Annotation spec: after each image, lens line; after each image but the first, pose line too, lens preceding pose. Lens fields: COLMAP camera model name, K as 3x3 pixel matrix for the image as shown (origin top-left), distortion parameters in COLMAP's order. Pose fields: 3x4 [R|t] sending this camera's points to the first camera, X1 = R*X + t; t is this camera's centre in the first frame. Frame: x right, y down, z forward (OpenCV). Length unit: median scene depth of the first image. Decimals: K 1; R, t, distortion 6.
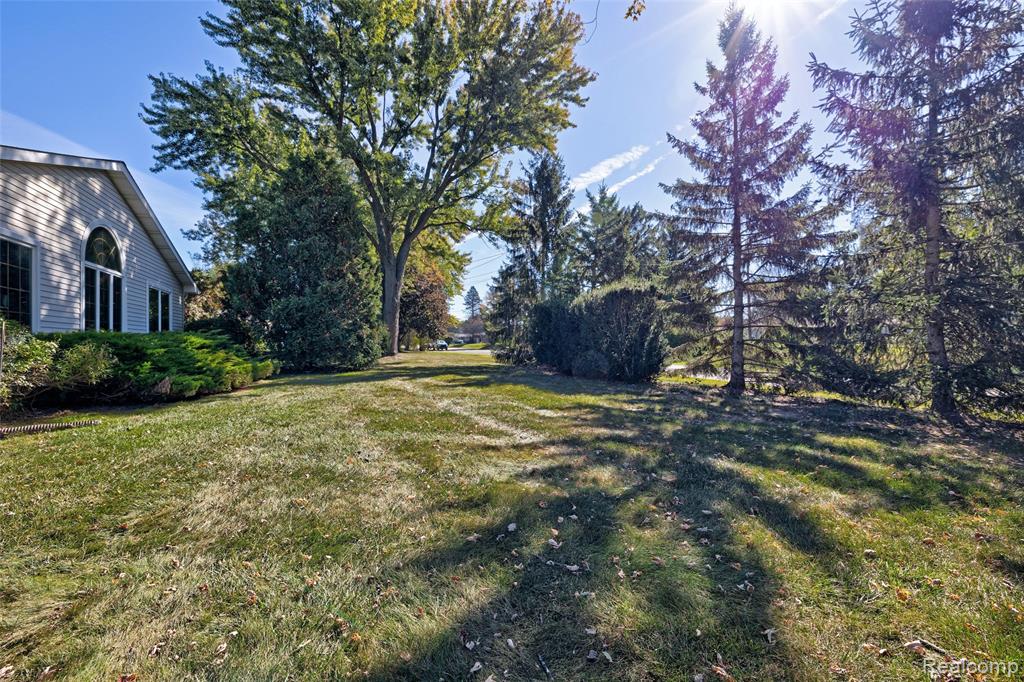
lens RADIAL K [[431.8, 0, 508.0], [0, 431.8, 338.8], [0, 0, 1]] dist [0.004645, -0.001217]
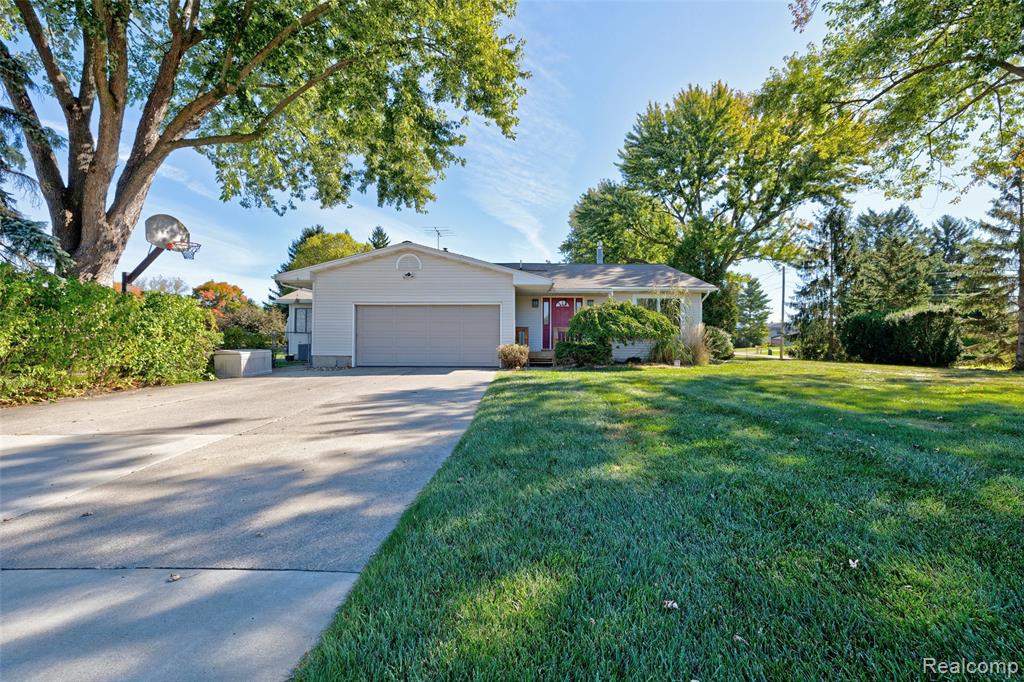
lens RADIAL K [[431.8, 0, 513.4], [0, 431.8, 338.4], [0, 0, 1]] dist [0.004645, -0.001217]
pose [[0.917032, 0.011851, -0.398637, -0.521122], [-0.013178, 0.999913, -0.000587, 0.013846], [0.398595, 0.005791, 0.917109, -1.144619]]
